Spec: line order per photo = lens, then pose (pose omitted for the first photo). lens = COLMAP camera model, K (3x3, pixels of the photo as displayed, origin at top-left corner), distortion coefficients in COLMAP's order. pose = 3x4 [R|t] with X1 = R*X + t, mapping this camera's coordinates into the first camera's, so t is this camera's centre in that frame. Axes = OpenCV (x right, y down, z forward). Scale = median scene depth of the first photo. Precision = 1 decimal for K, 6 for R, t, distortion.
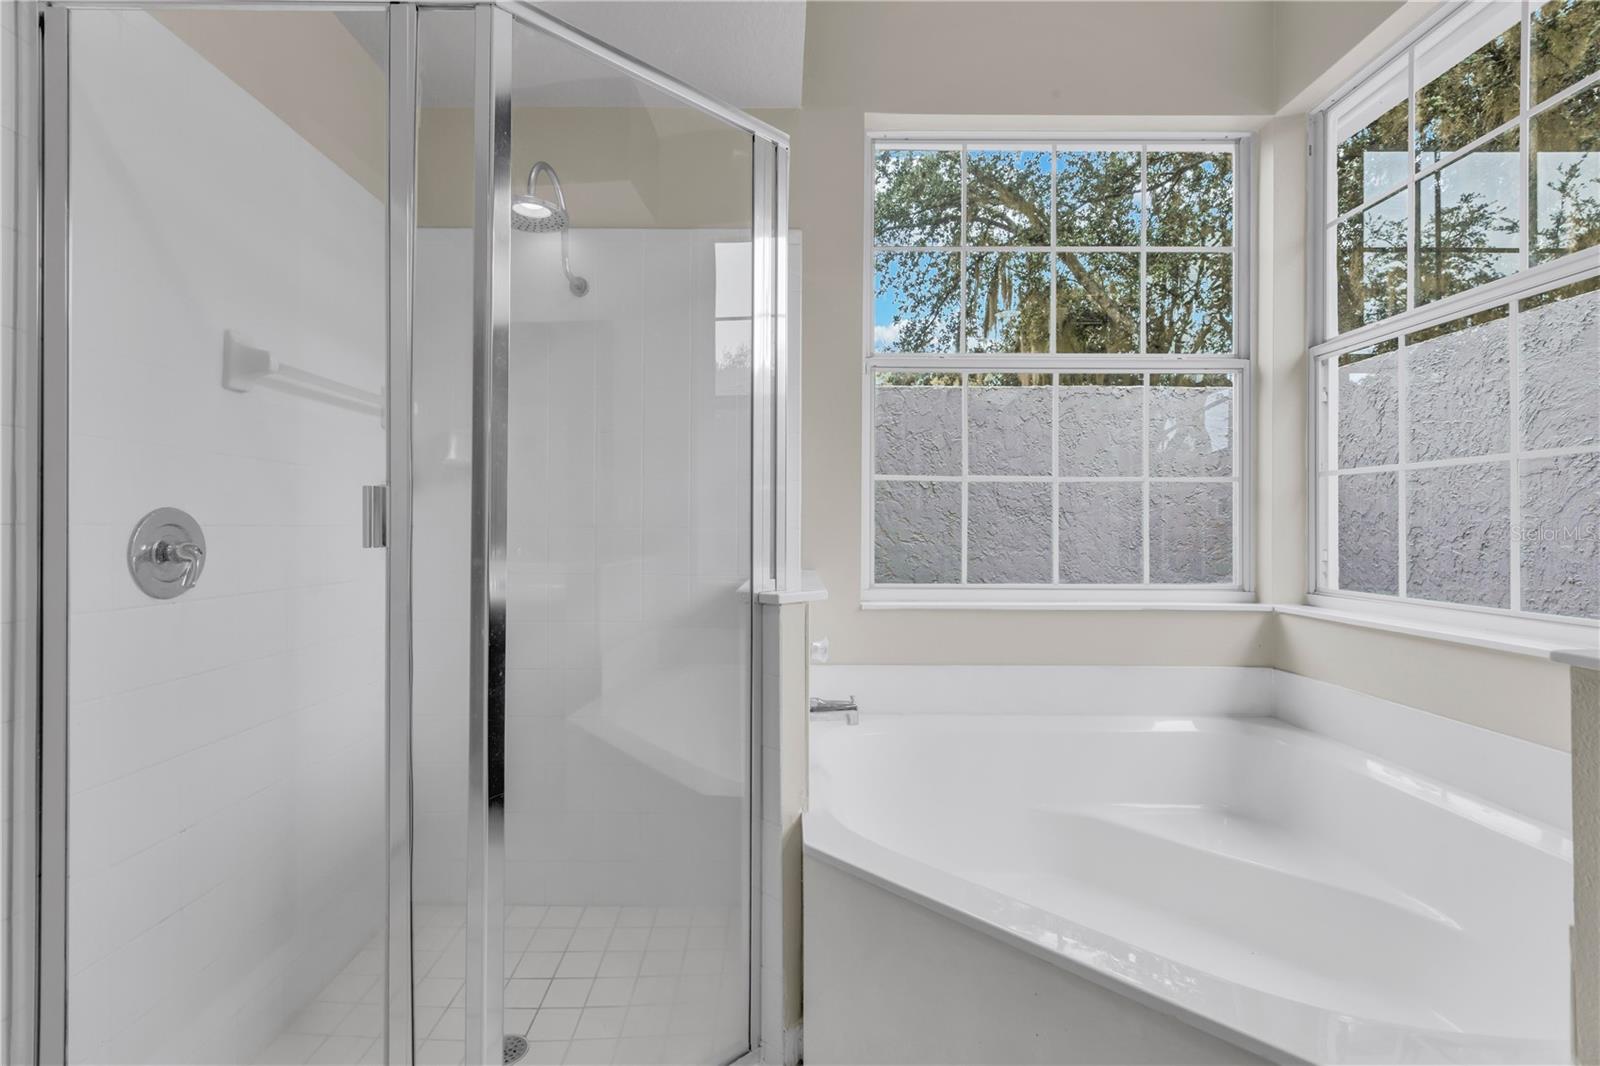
lens RADIAL K [[716.1, 0, 797.3], [0, 716.1, 523.9], [0, 0, 1]] dist [0.003514, -0.000058]
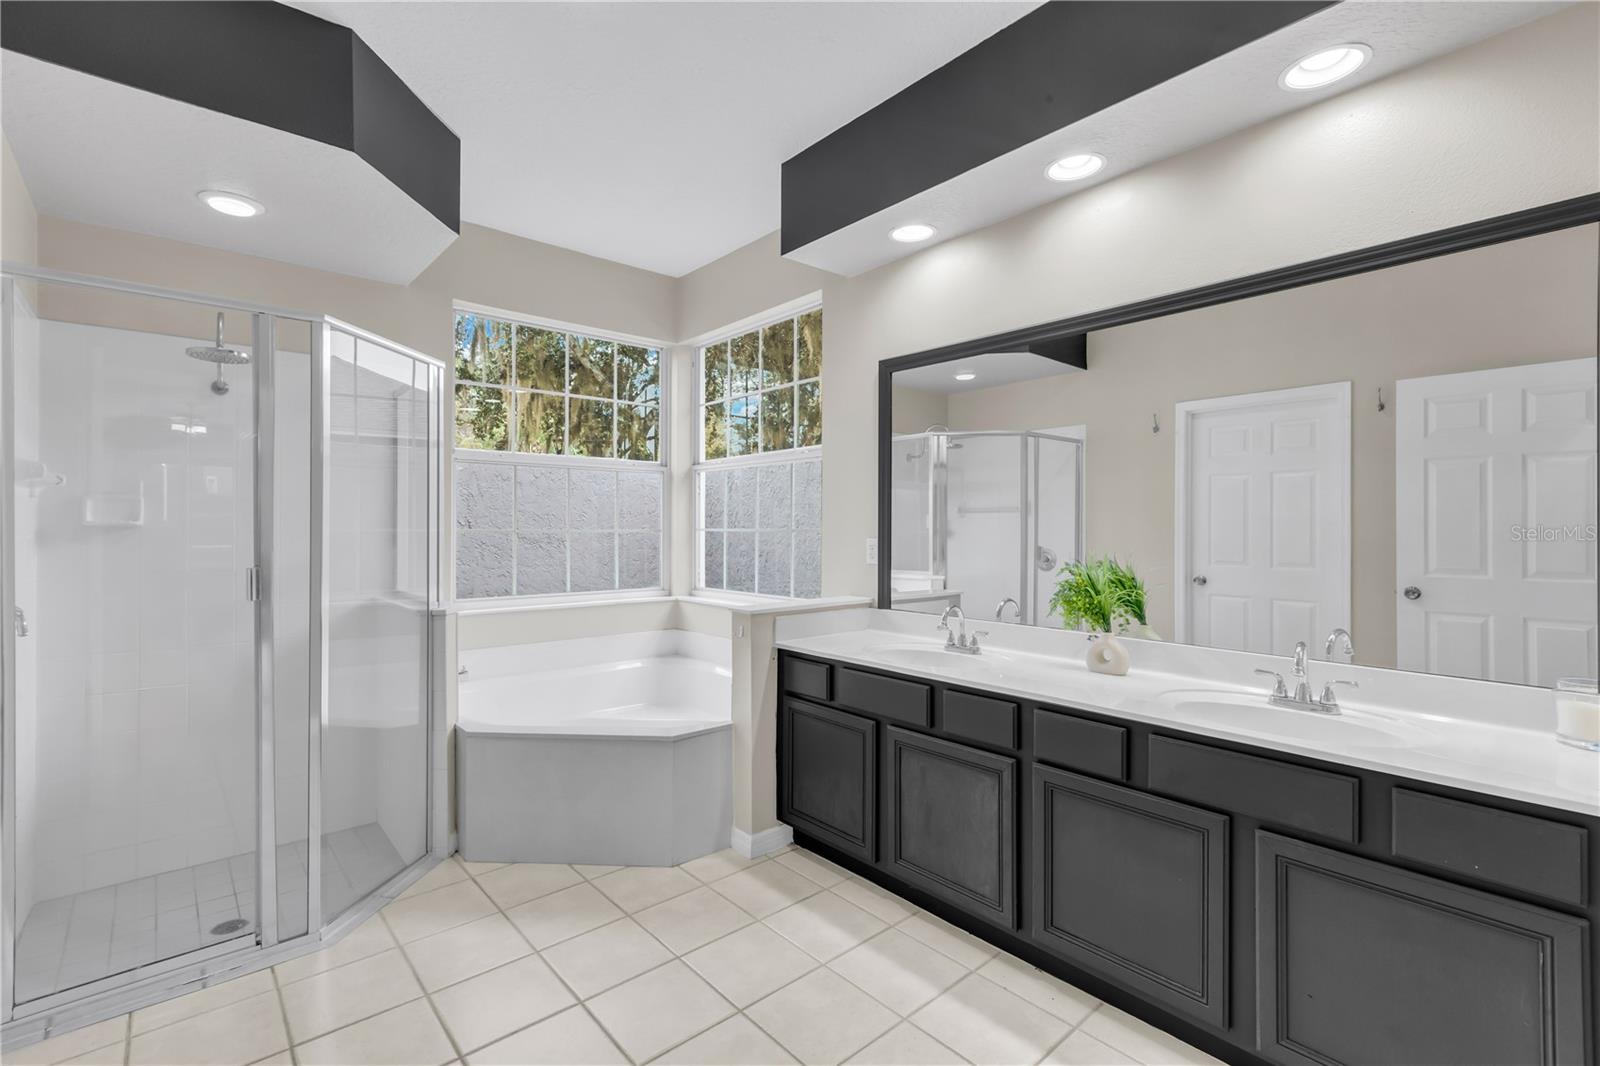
lens RADIAL K [[716.1, 0, 801.9], [0, 716.1, 526.2], [0, 0, 1]] dist [0.003514, -0.000058]
pose [[0.752915, 0.000522, 0.658117, -0.357194], [-0.003745, 0.999987, 0.003492, -0.086334], [-0.658107, -0.005094, 0.752908, -0.683024]]
